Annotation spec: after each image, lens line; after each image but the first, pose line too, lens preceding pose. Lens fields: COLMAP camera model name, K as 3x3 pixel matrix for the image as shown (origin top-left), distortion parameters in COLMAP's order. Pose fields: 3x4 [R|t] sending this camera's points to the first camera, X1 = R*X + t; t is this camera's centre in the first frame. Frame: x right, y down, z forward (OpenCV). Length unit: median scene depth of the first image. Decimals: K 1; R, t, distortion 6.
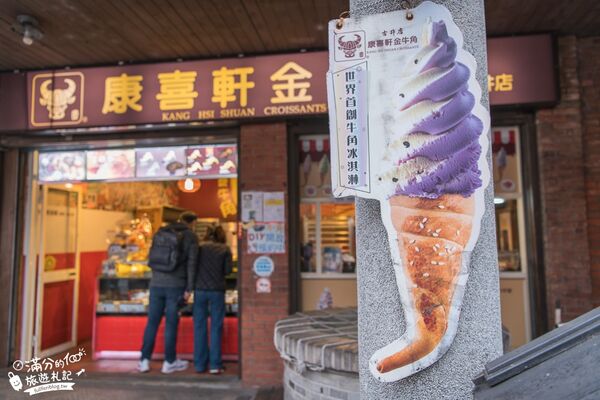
lens RADIAL K [[417.9, 0, 300.2], [0, 417.9, 200.9], [0, 0, 1]] dist [-0.035177, -0.009611]
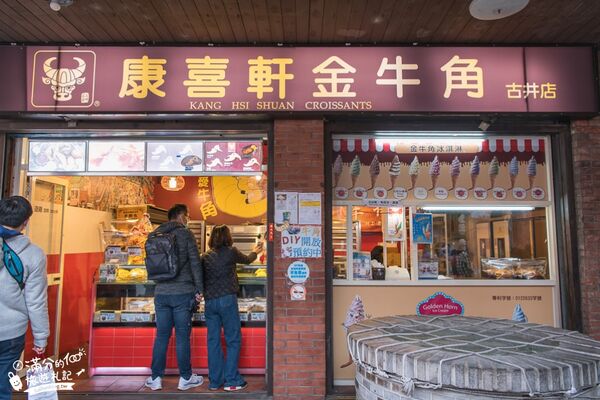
lens RADIAL K [[417.9, 0, 300.4], [0, 417.9, 199.9], [0, 0, 1]] dist [-0.035177, -0.009611]
pose [[0.991758, 0.029729, 0.124627, -0.195668], [-0.027828, 0.999469, -0.016966, 0.011464], [-0.125066, 0.013358, 0.992059, 0.074119]]
